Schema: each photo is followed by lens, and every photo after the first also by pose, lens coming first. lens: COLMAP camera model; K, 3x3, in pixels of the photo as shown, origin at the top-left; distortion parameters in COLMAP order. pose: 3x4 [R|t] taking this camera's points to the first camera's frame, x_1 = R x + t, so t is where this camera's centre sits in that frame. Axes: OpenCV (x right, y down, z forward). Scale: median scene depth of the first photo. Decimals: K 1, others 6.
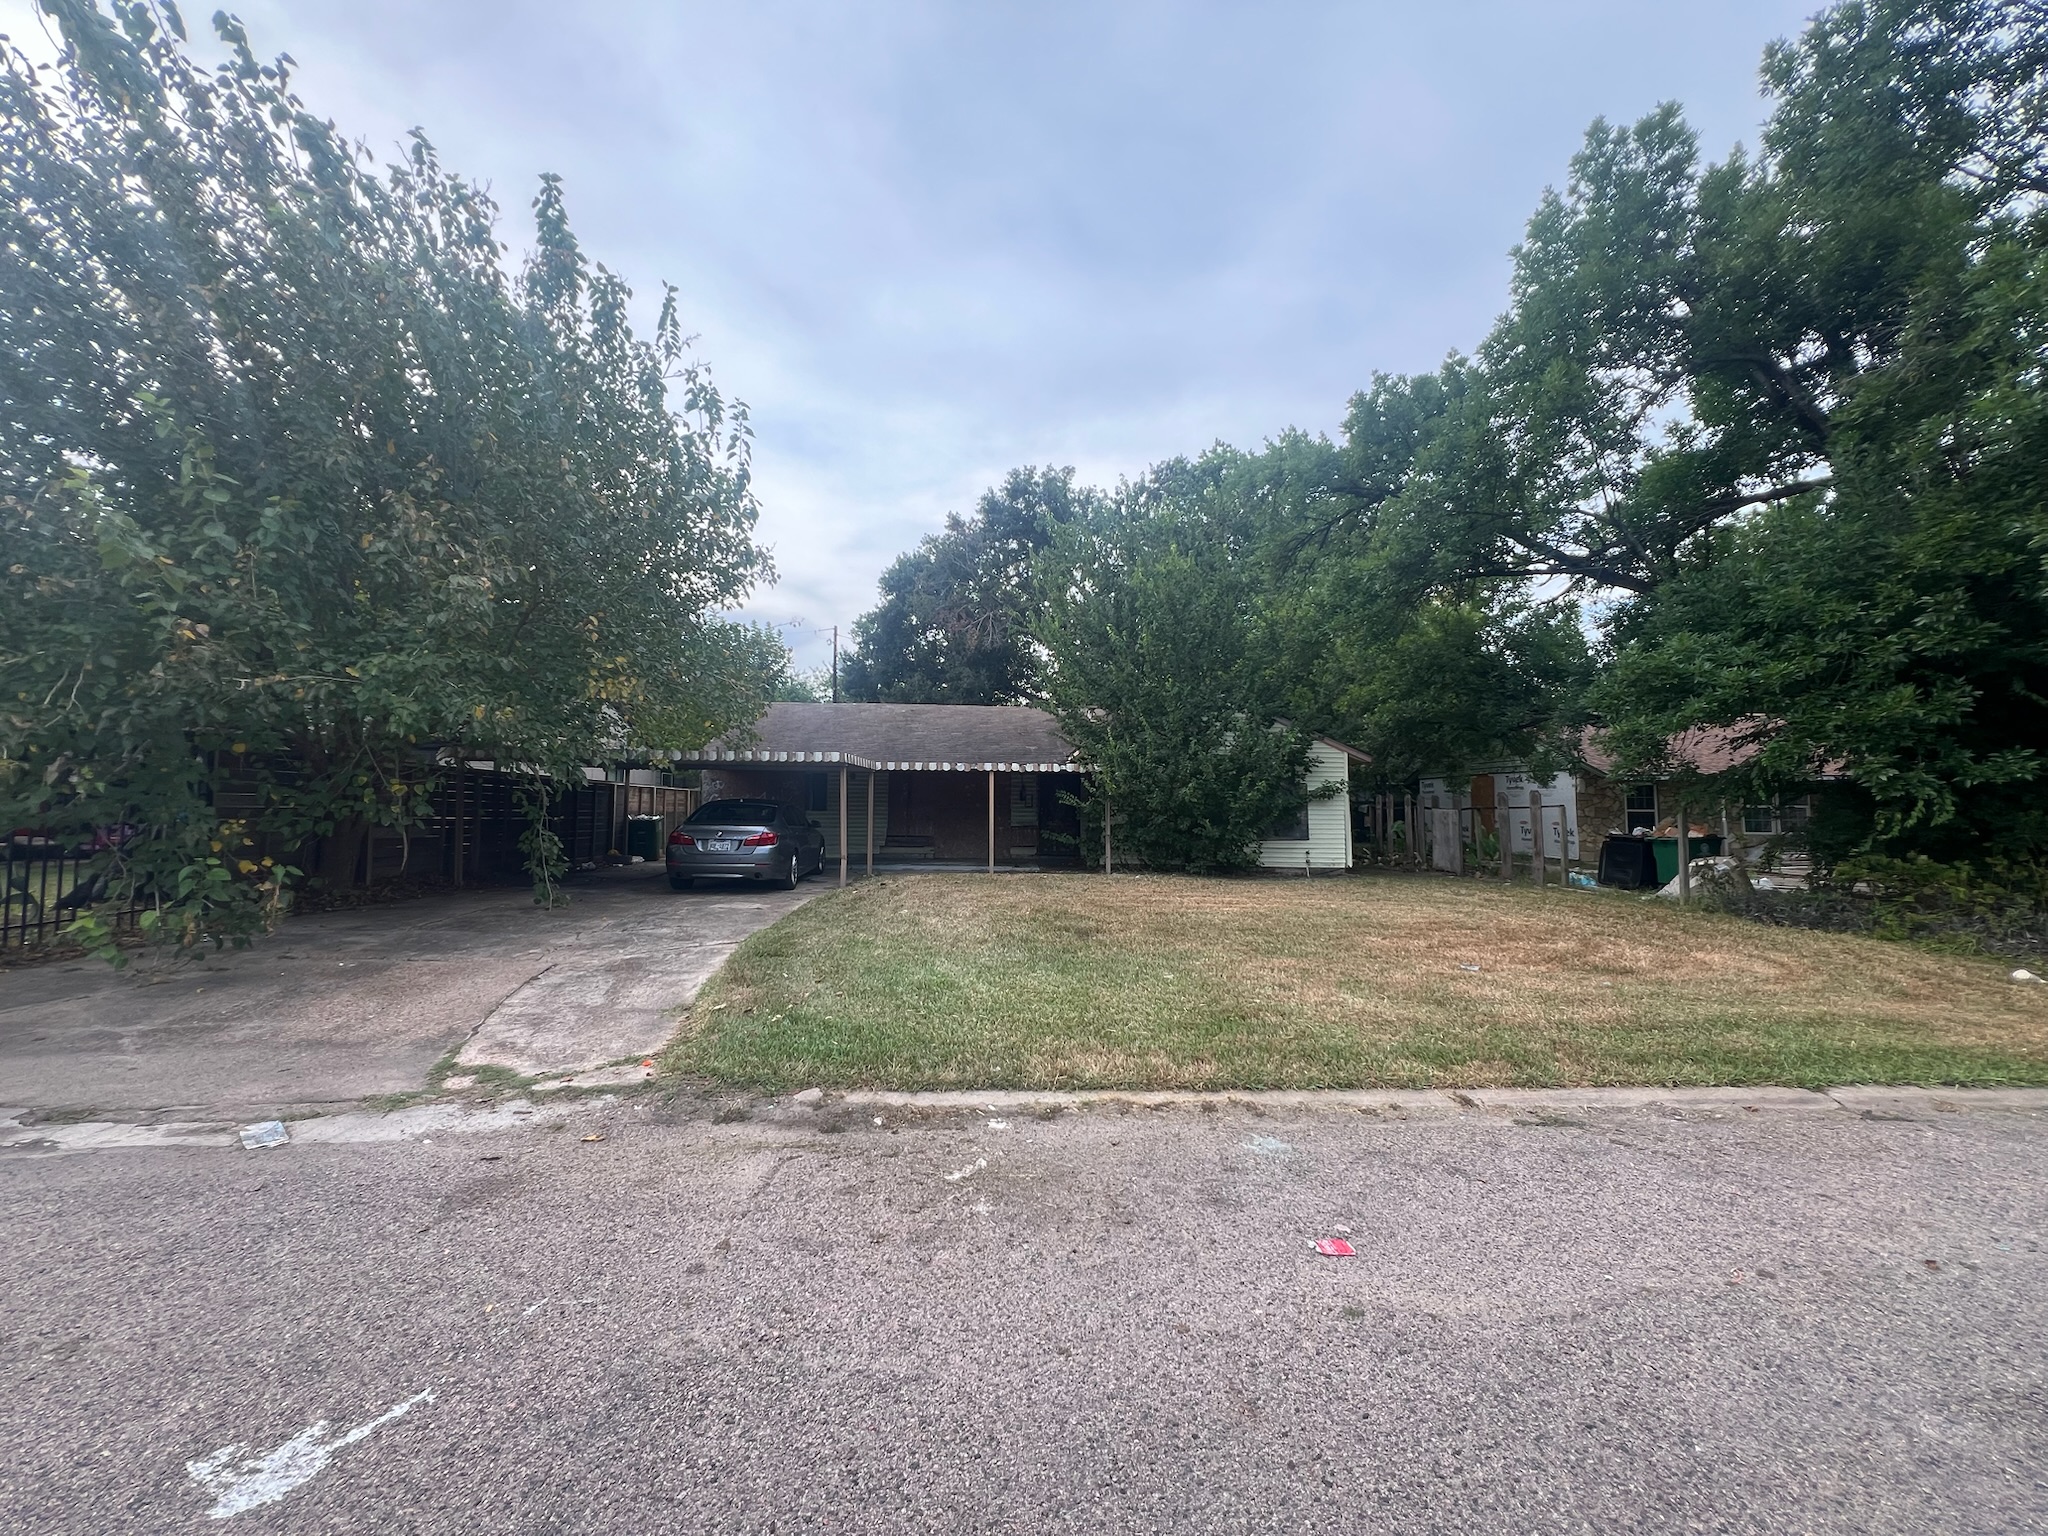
lens RADIAL K [[821.5, 0, 1025.4], [0, 821.5, 773.6], [0, 0, 1]] dist [0.004346, -0.000892]
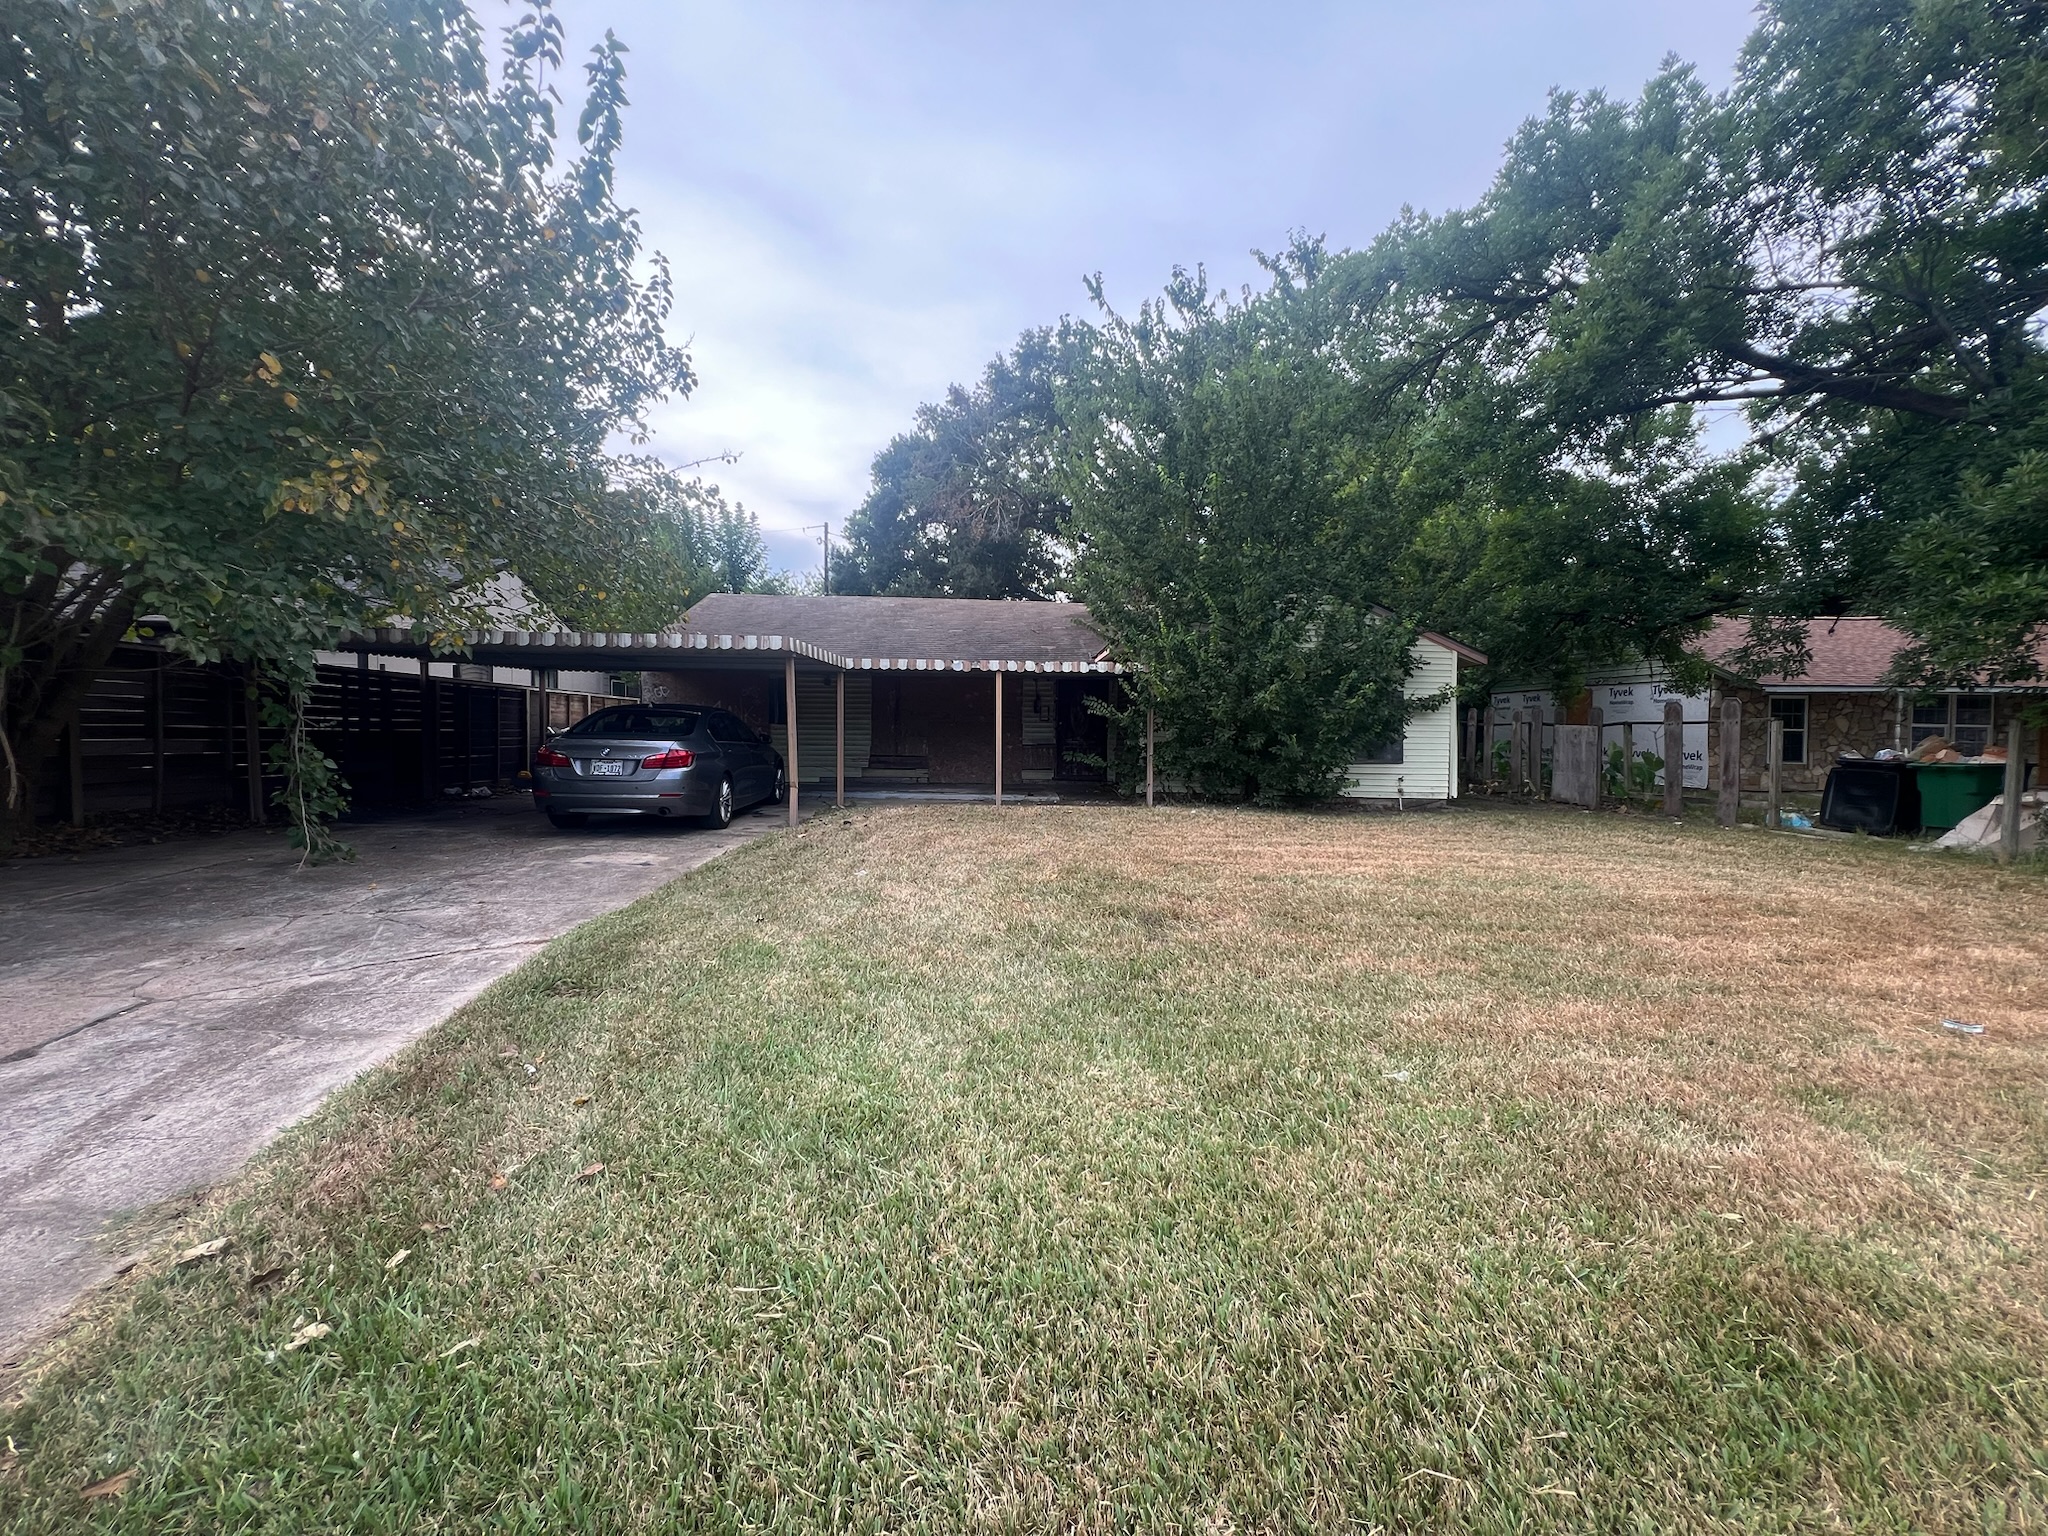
lens RADIAL K [[821.5, 0, 1027.6], [0, 821.5, 766.5], [0, 0, 1]] dist [0.004346, -0.000892]
pose [[0.999962, 0.006168, -0.006209, -0.010246], [-0.005594, 0.996064, 0.088460, 0.019473], [0.006730, -0.088422, 0.996060, 0.260587]]
